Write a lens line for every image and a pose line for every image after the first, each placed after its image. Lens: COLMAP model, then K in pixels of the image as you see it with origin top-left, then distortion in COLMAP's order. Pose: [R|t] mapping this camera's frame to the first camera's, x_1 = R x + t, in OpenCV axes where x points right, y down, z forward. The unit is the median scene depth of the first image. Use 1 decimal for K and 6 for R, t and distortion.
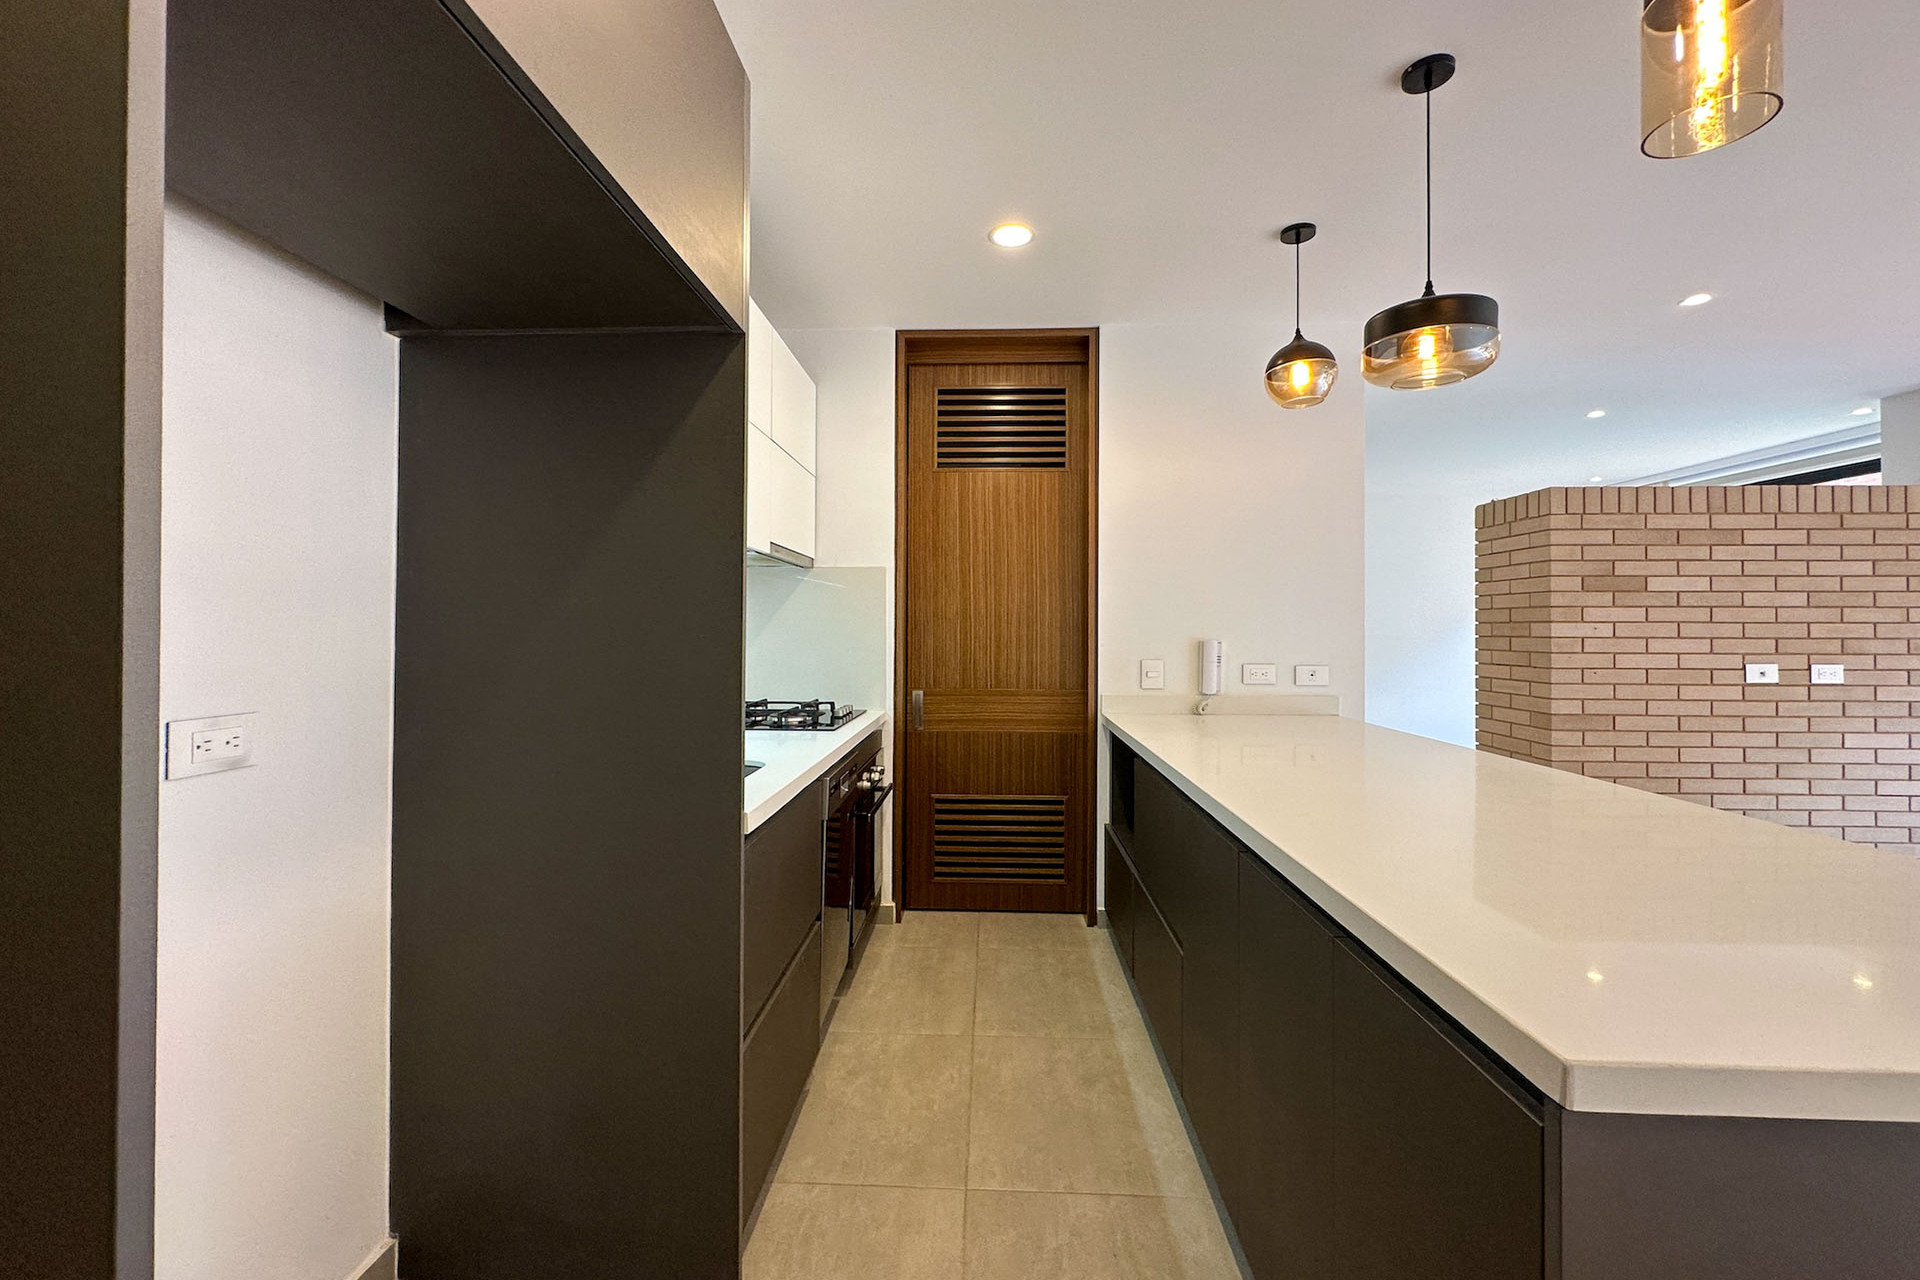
lens RADIAL K [[772.9, 0, 960.9], [0, 772.9, 627.4], [0, 0, 1]] dist [-0.001908, 0.000102]
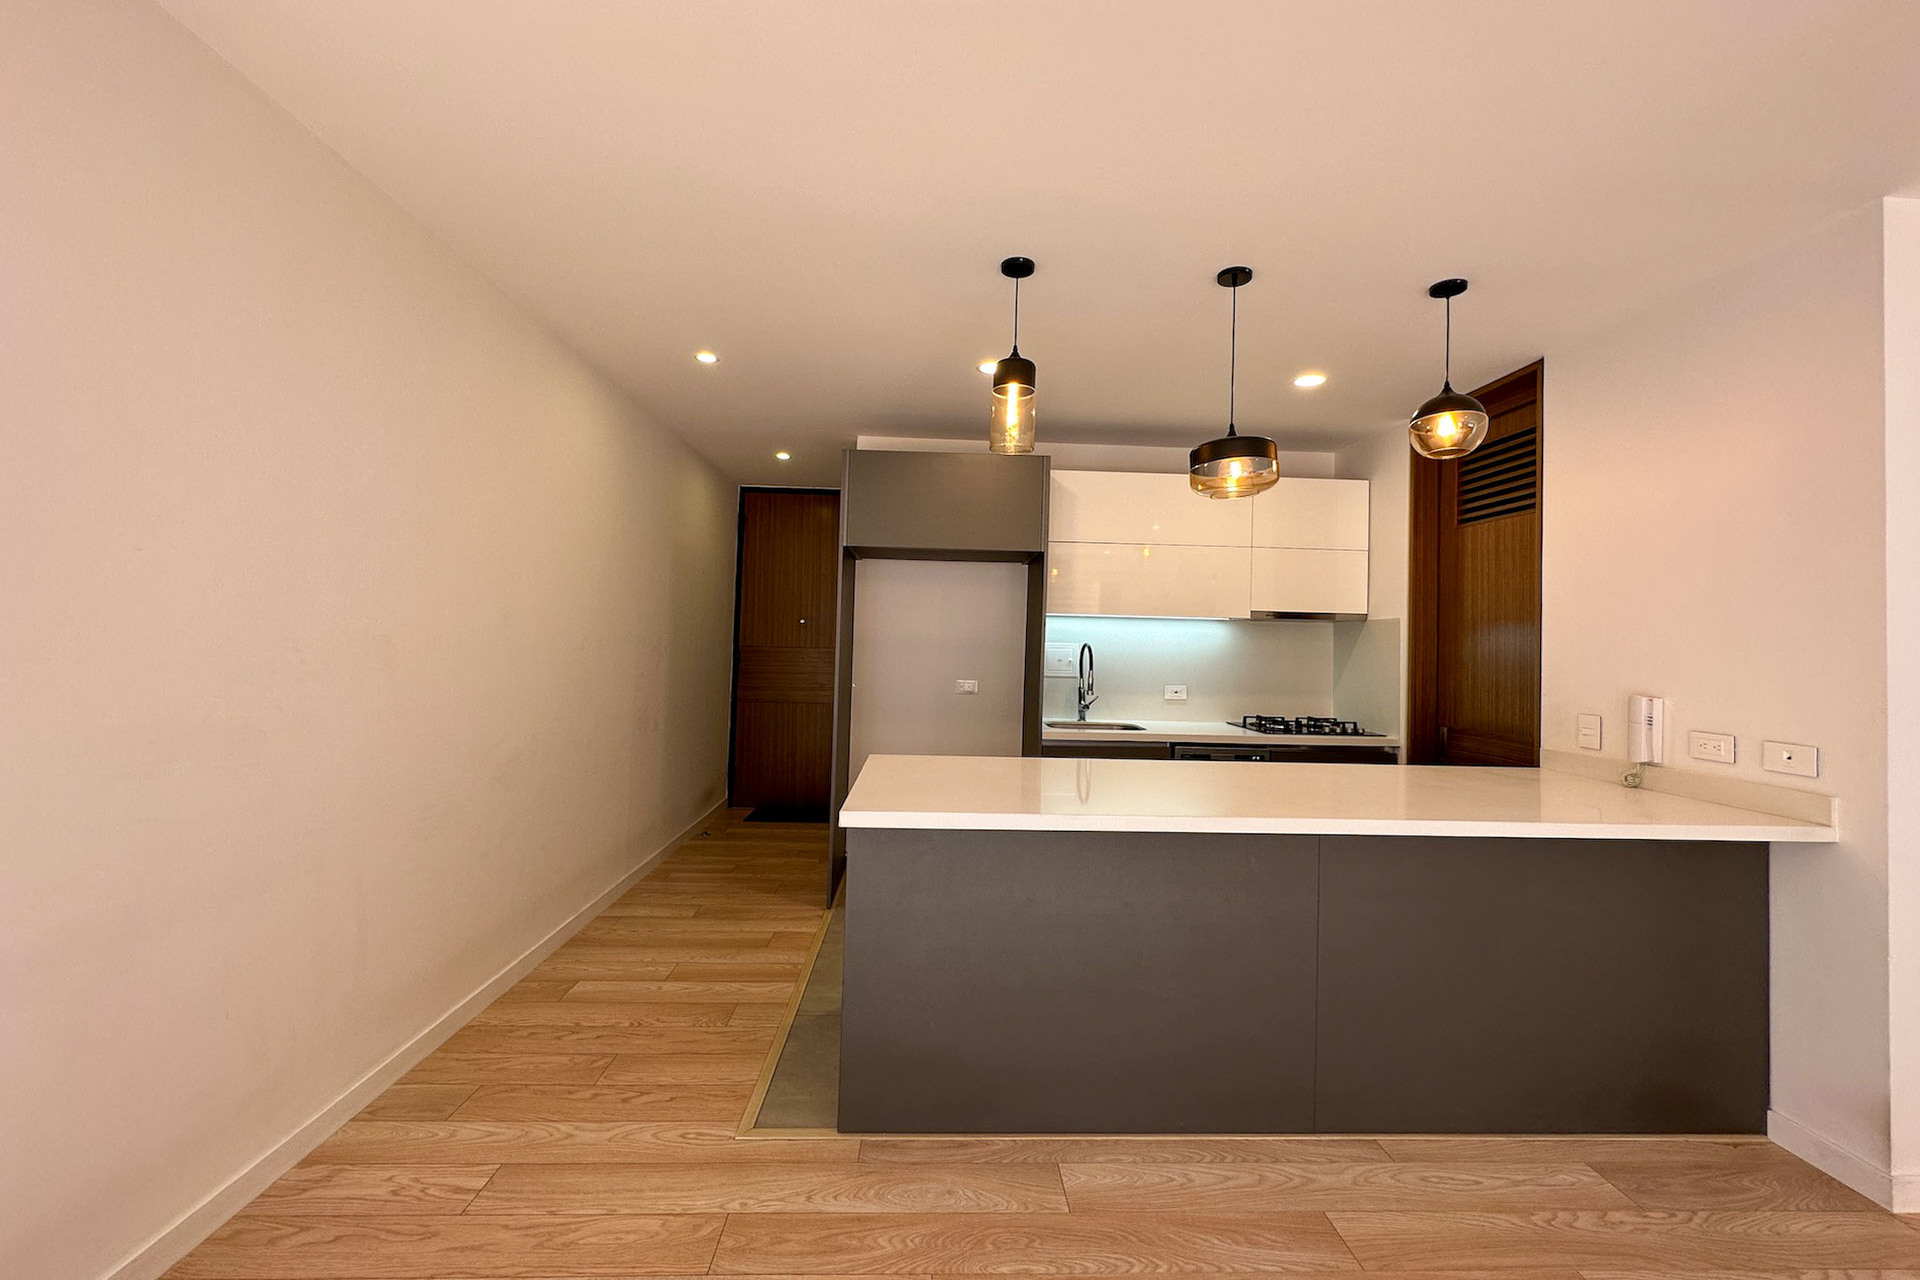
lens RADIAL K [[772.9, 0, 958.4], [0, 772.9, 623.4], [0, 0, 1]] dist [-0.001908, 0.000102]
pose [[0.081214, -0.029373, -0.996264, 1.017457], [-0.022396, 0.999260, -0.031287, -0.016984], [0.996445, 0.024853, 0.080496, 0.212837]]
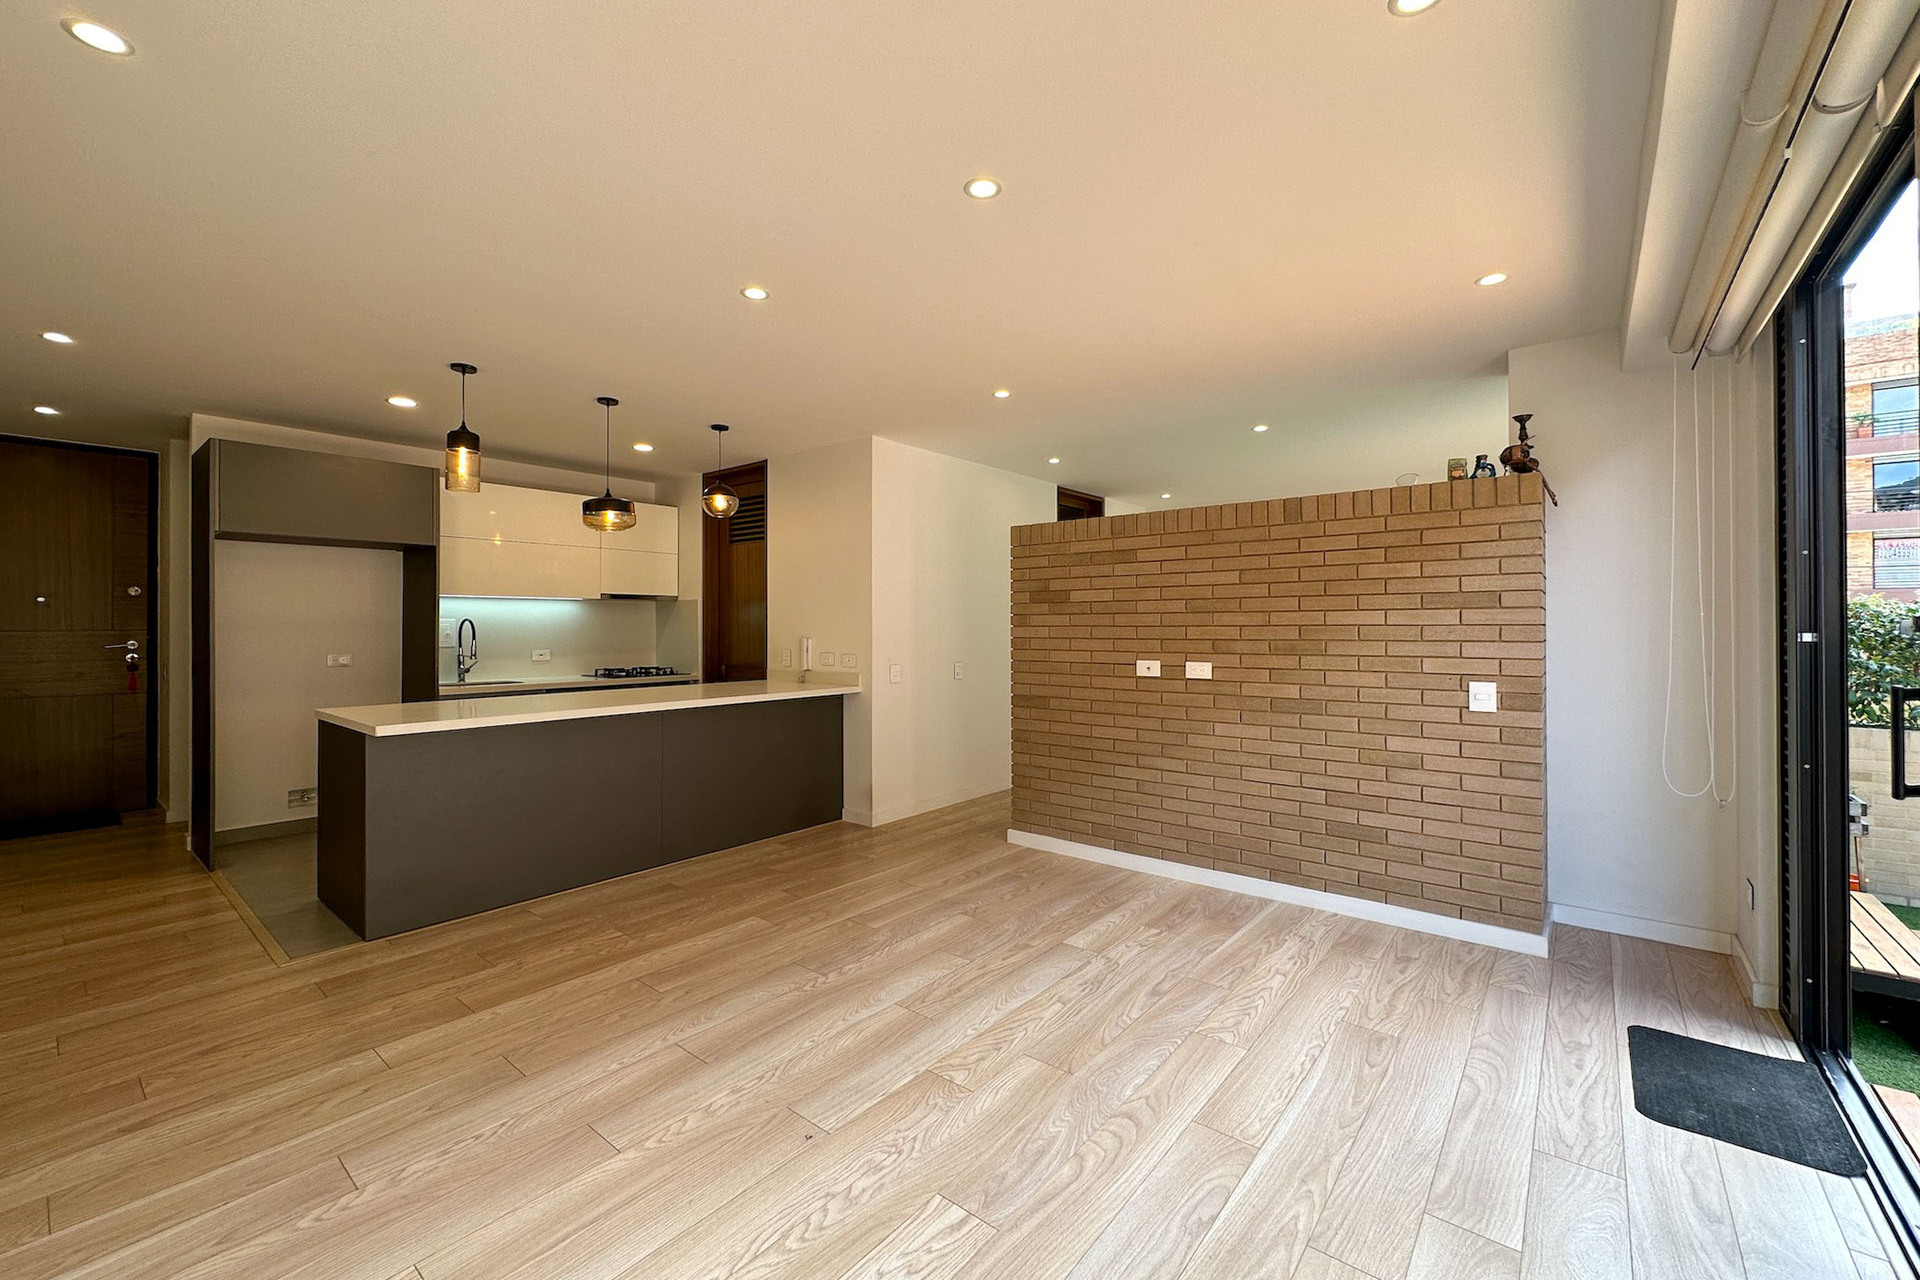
lens RADIAL K [[772.9, 0, 961.8], [0, 772.9, 629.8], [0, 0, 1]] dist [-0.001908, 0.000102]
pose [[0.802917, -0.001627, -0.596088, 1.526818], [0.005627, 0.999972, 0.004849, -0.007853], [0.596064, -0.007247, 0.802904, -0.142578]]
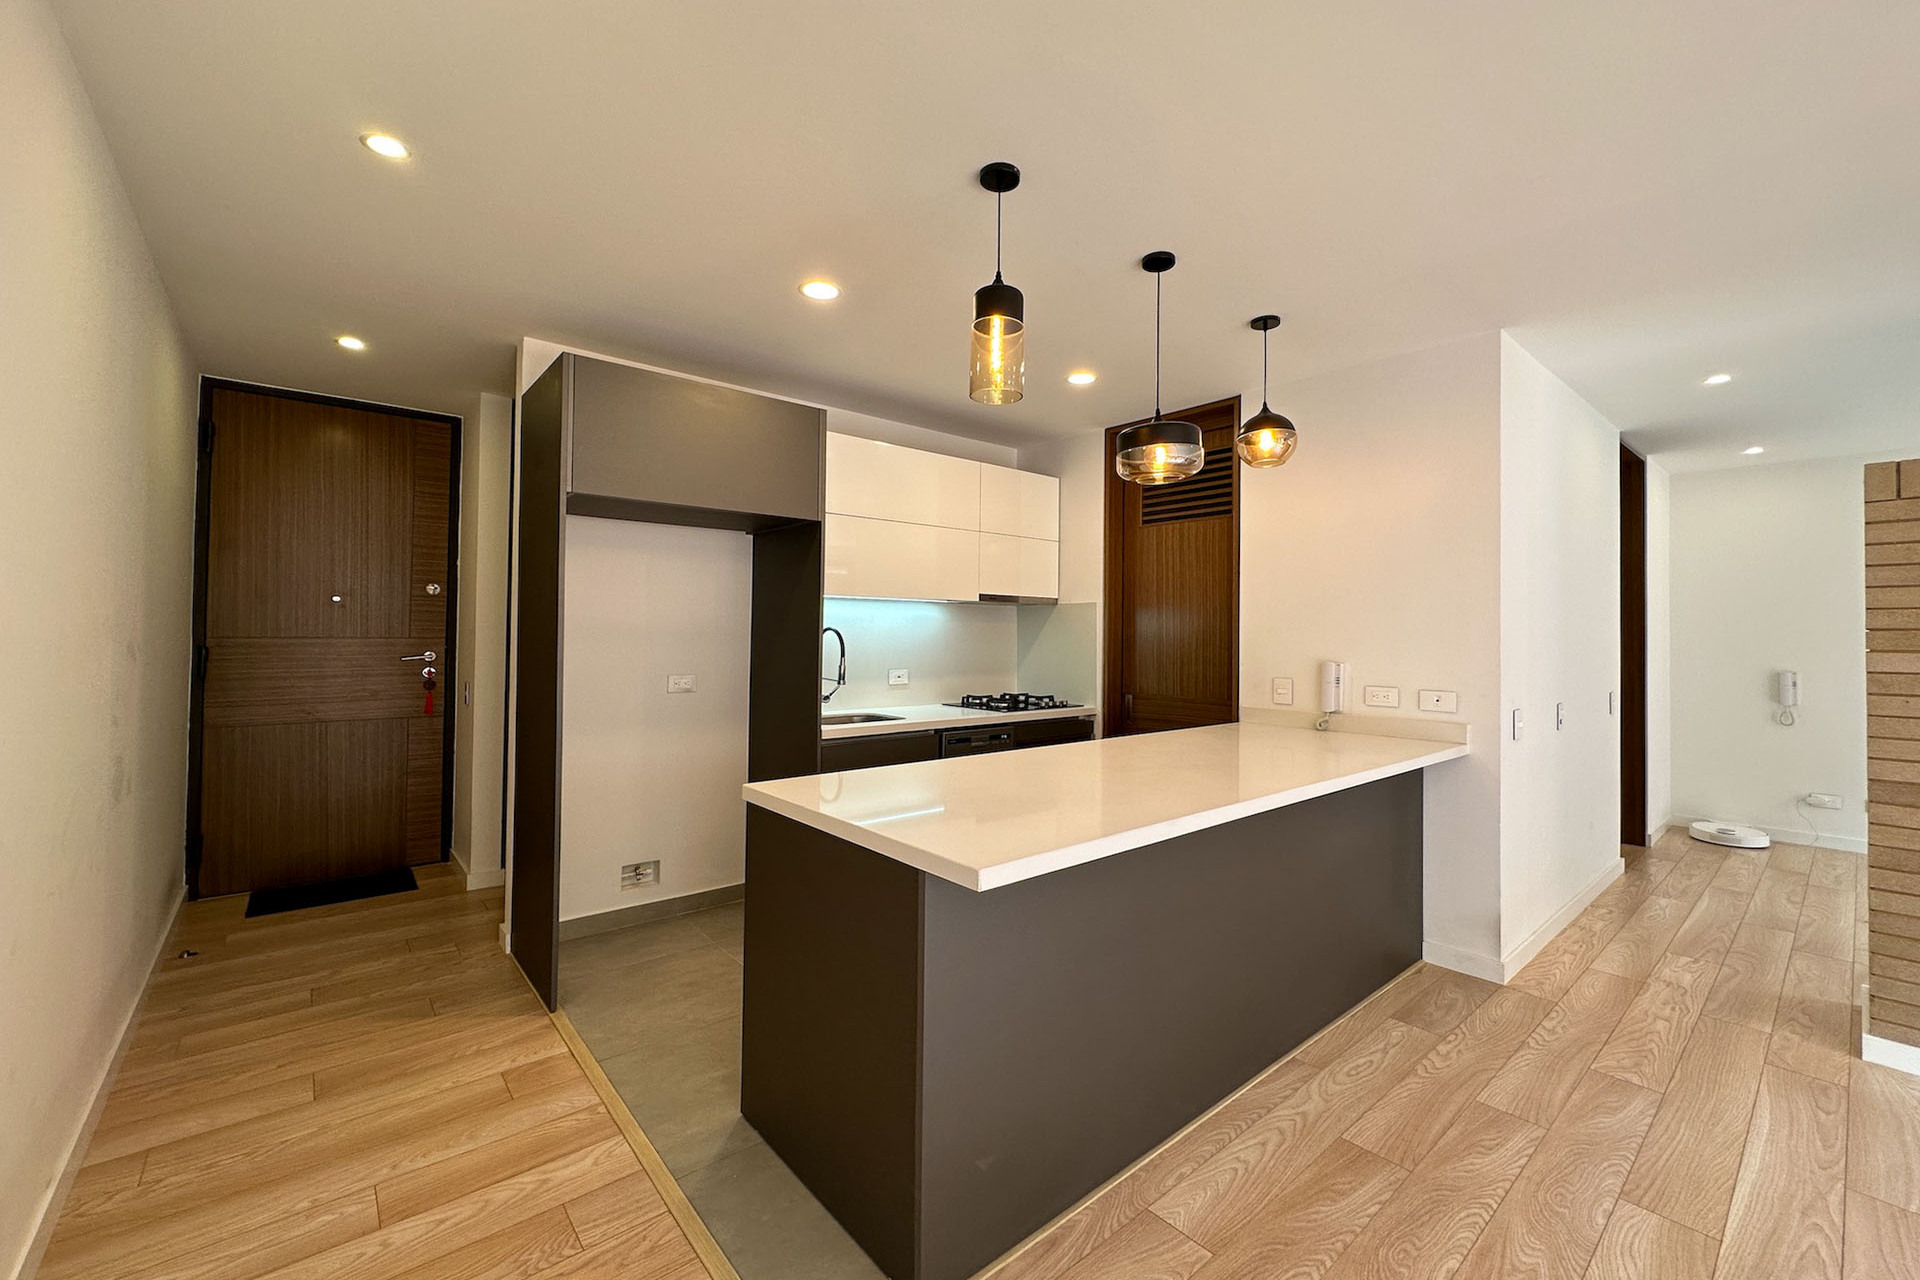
lens RADIAL K [[772.9, 0, 960.1], [0, 772.9, 626.0], [0, 0, 1]] dist [-0.001908, 0.000102]
pose [[0.681291, -0.006426, -0.731985, 0.726203], [-0.004947, 0.999898, -0.013382, -0.016391], [0.731996, 0.012738, 0.681190, -0.112866]]
